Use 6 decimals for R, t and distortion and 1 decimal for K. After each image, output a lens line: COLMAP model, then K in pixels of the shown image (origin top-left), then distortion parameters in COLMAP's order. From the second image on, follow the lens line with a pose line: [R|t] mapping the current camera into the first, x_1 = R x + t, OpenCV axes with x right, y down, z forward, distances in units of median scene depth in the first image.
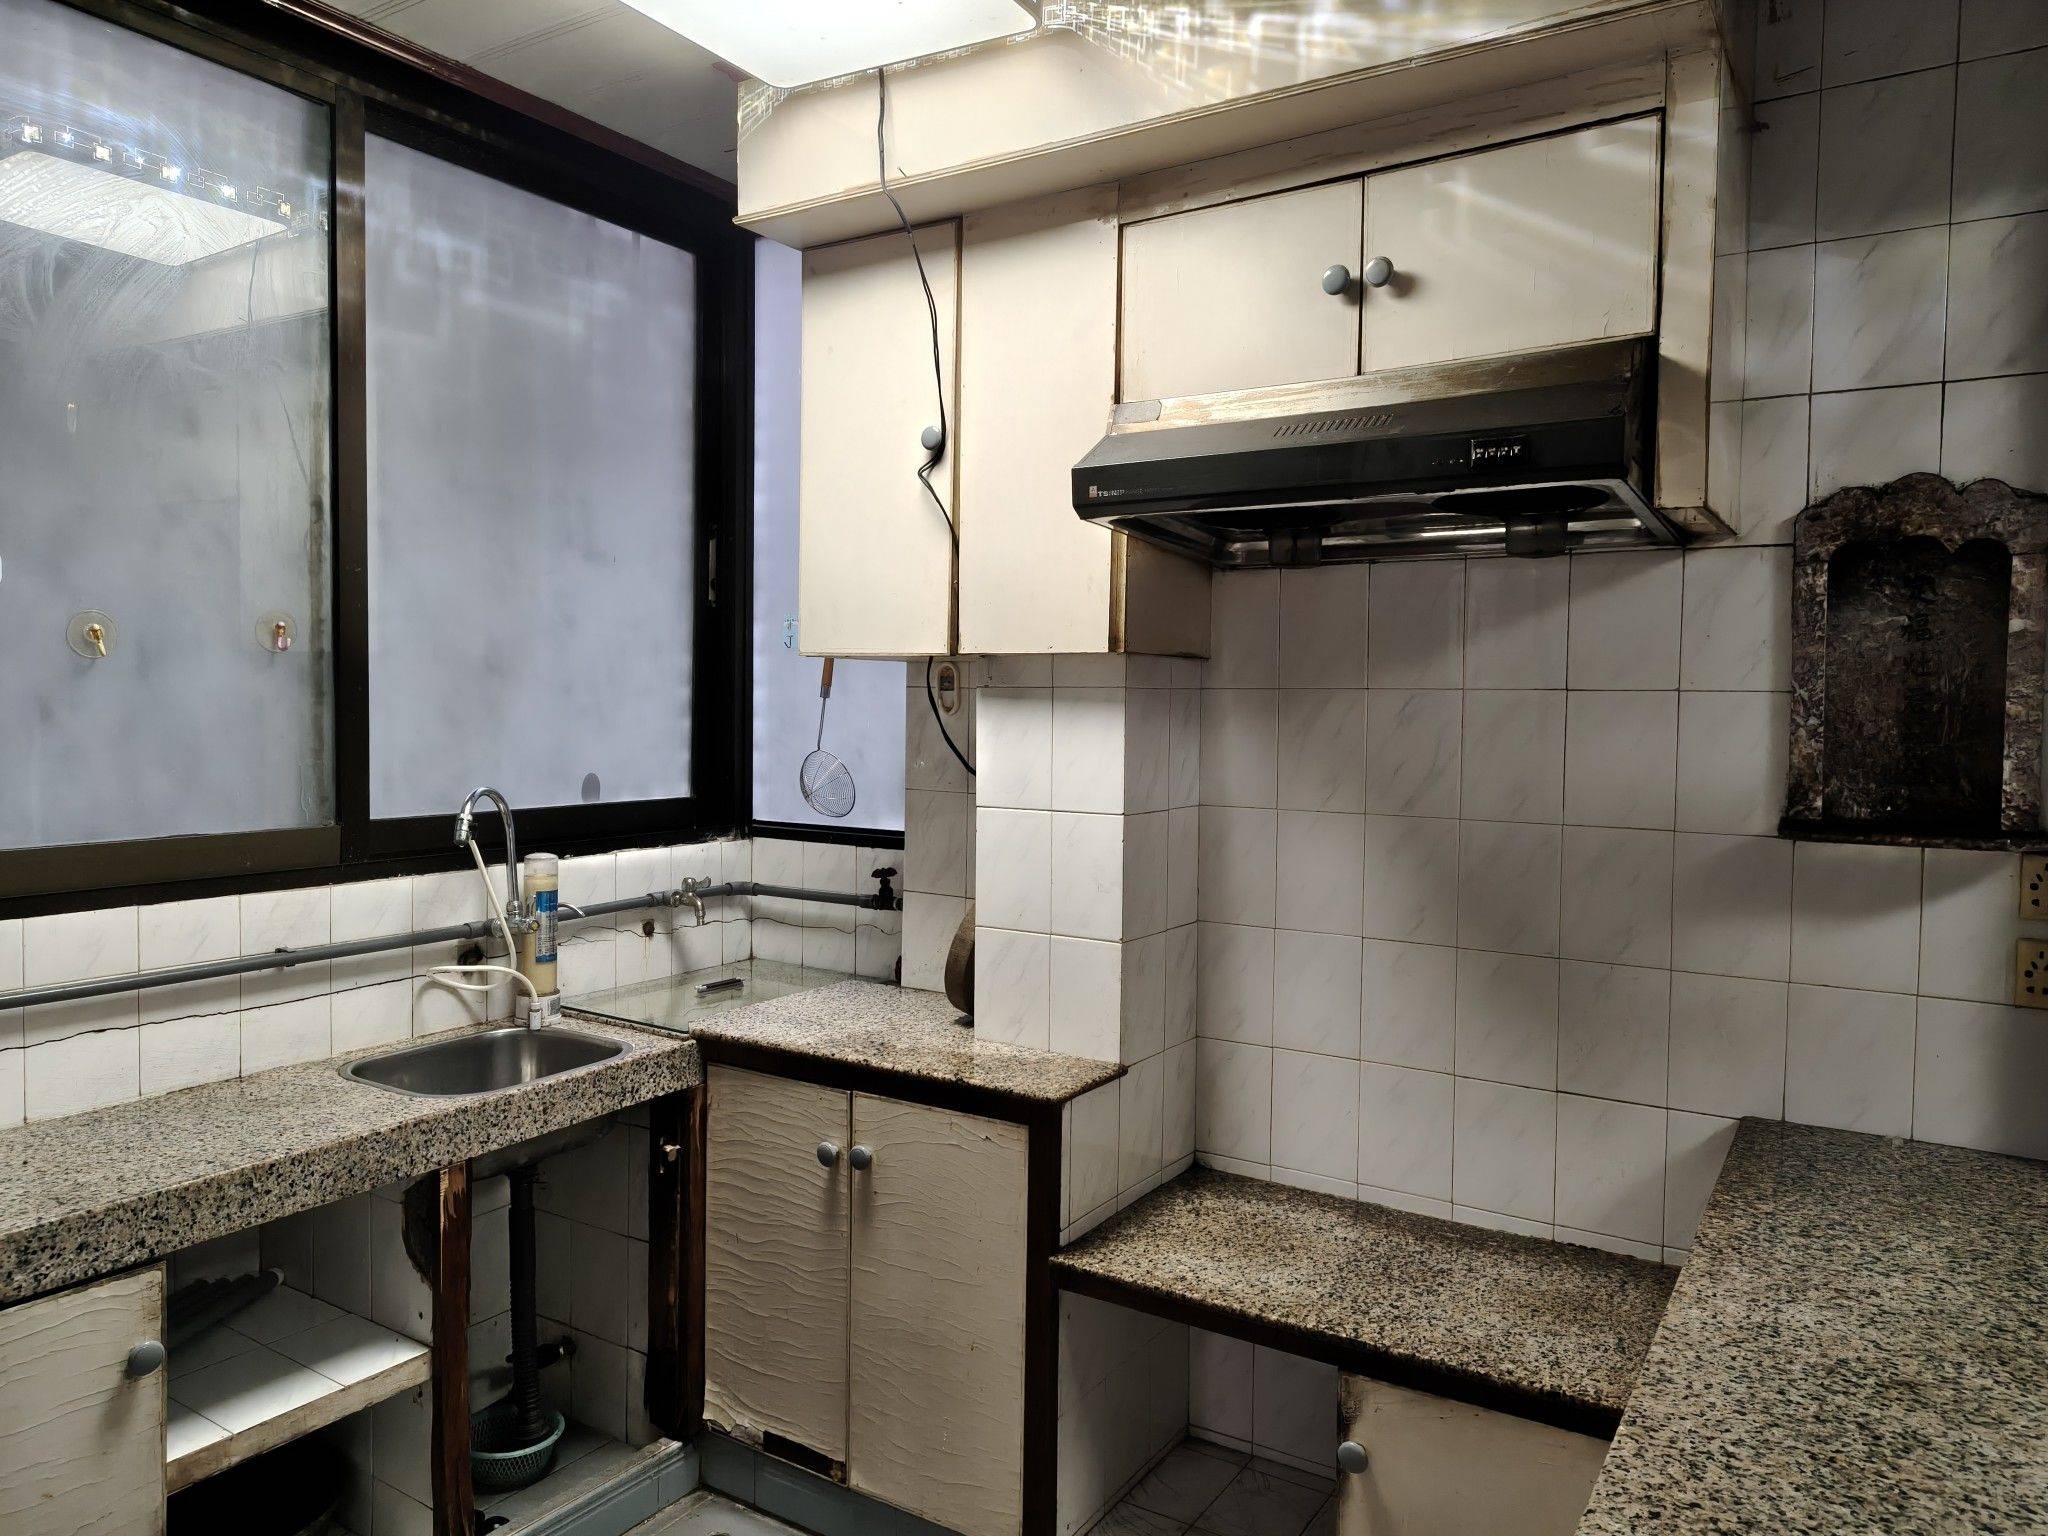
lens RADIAL K [[1418.6, 0, 1024.0], [0, 1418.6, 765.5], [0, 0, 1]] dist [-0.001820, -0.000925]
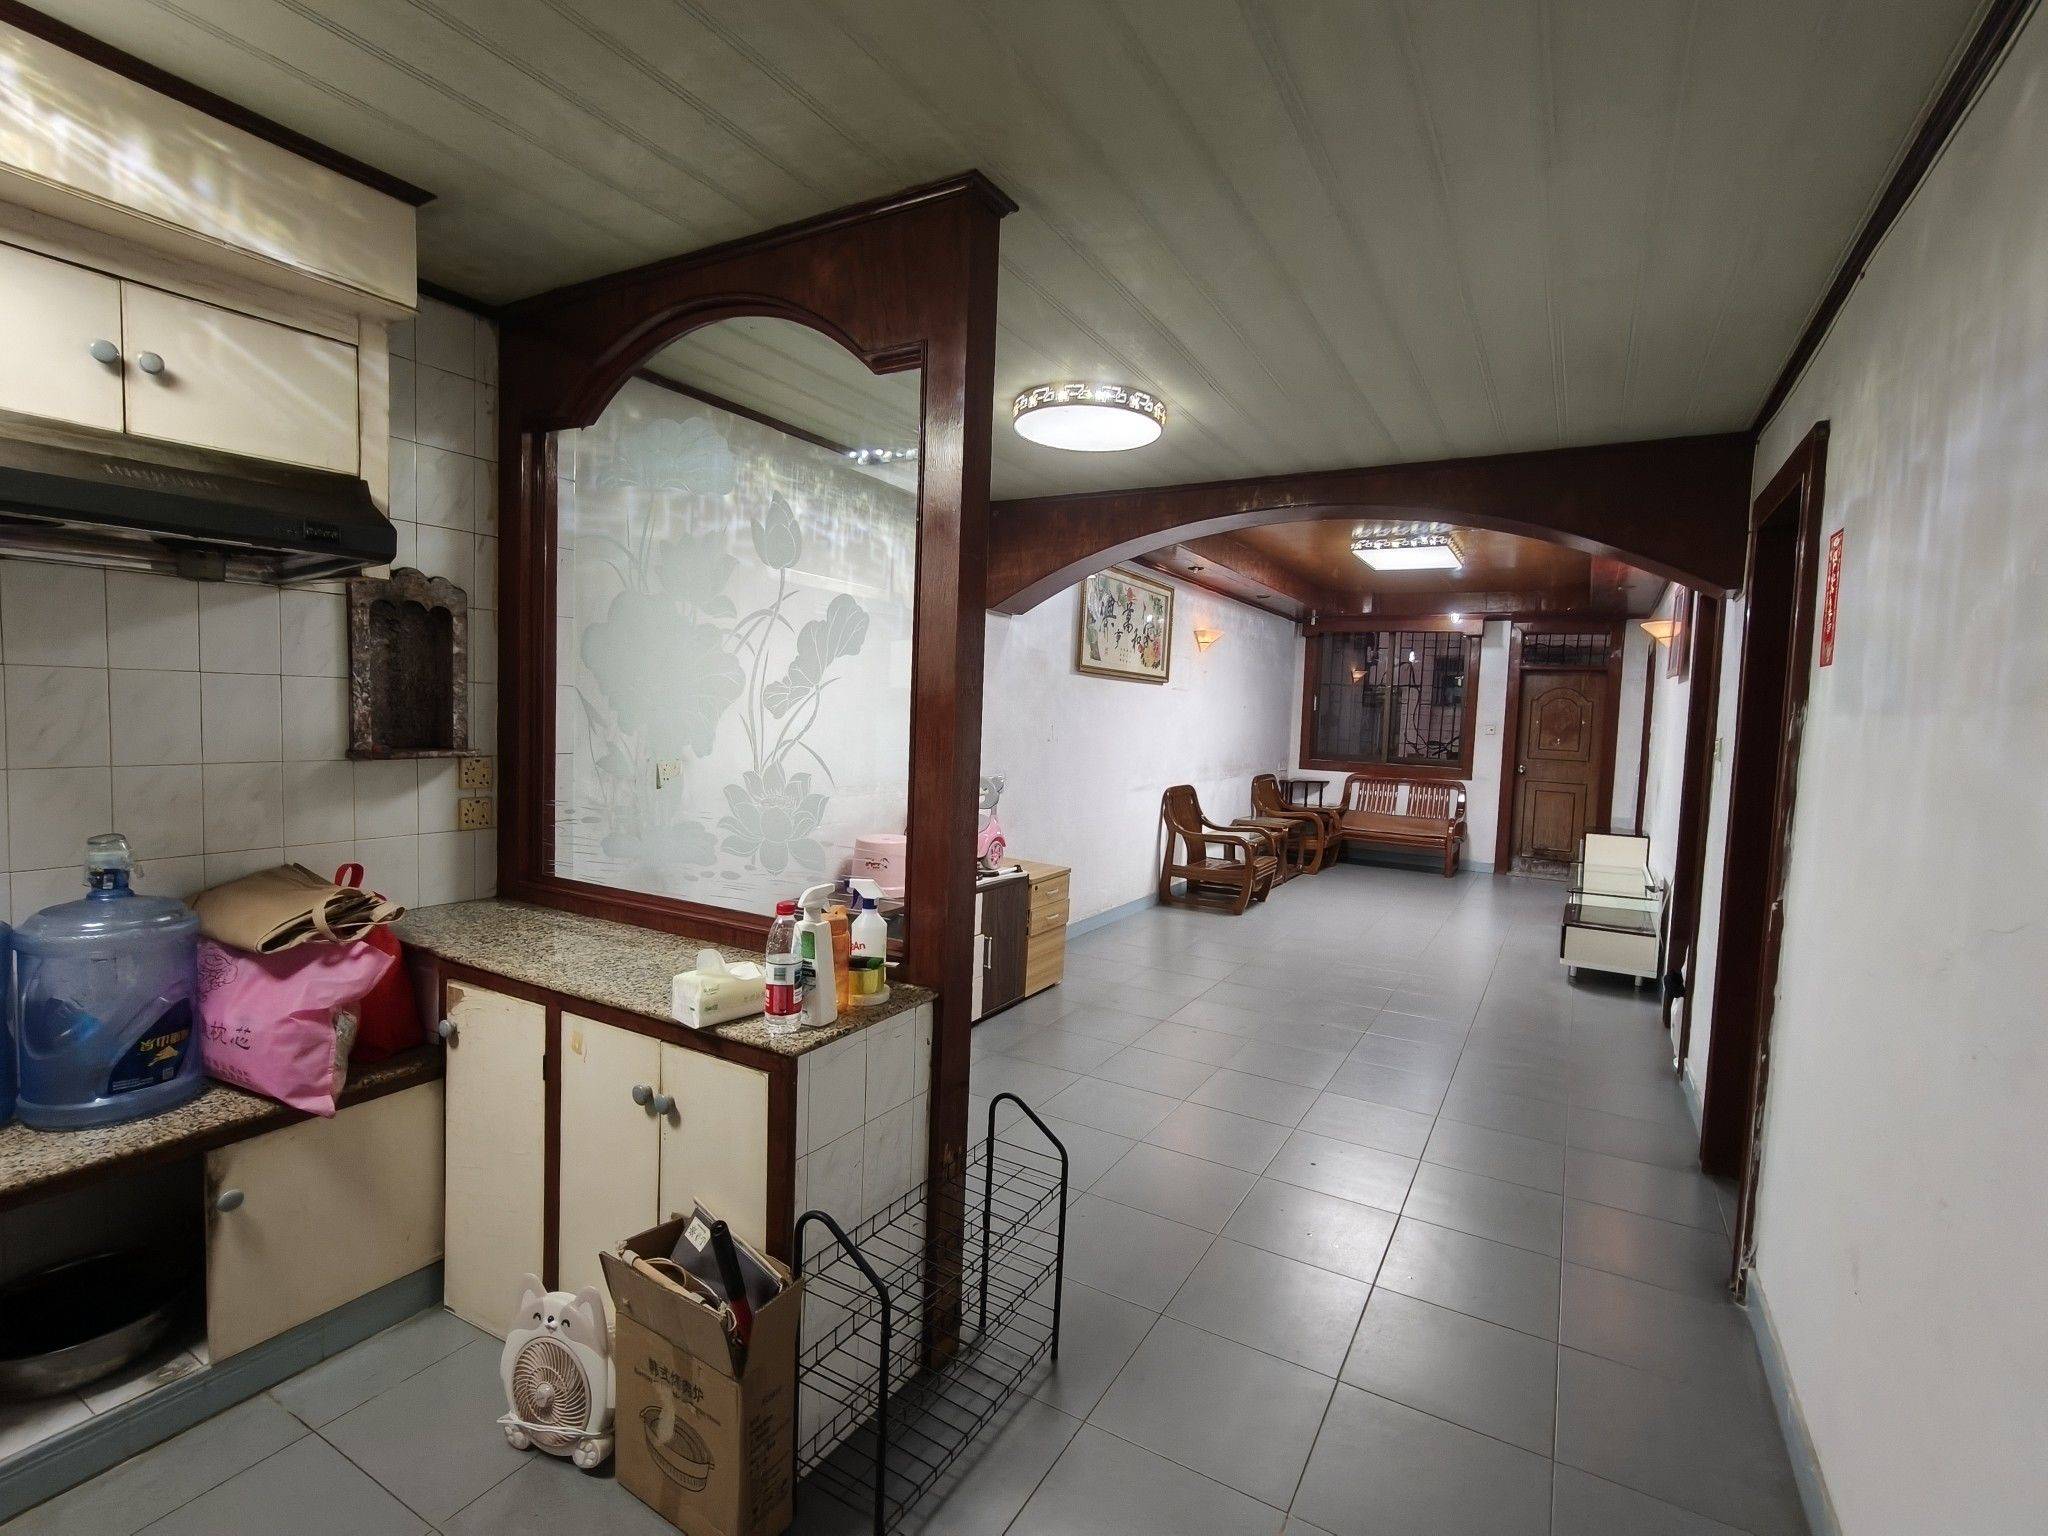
lens RADIAL K [[960.7, 0, 1025.0], [0, 960.7, 768.3], [0, 0, 1]] dist [-0.012872, 0.004118]
pose [[-0.039790, -0.078448, 0.996124, -0.728600], [0.011087, 0.996817, 0.078946, -0.025489], [-0.999147, 0.014186, -0.038794, 0.209236]]
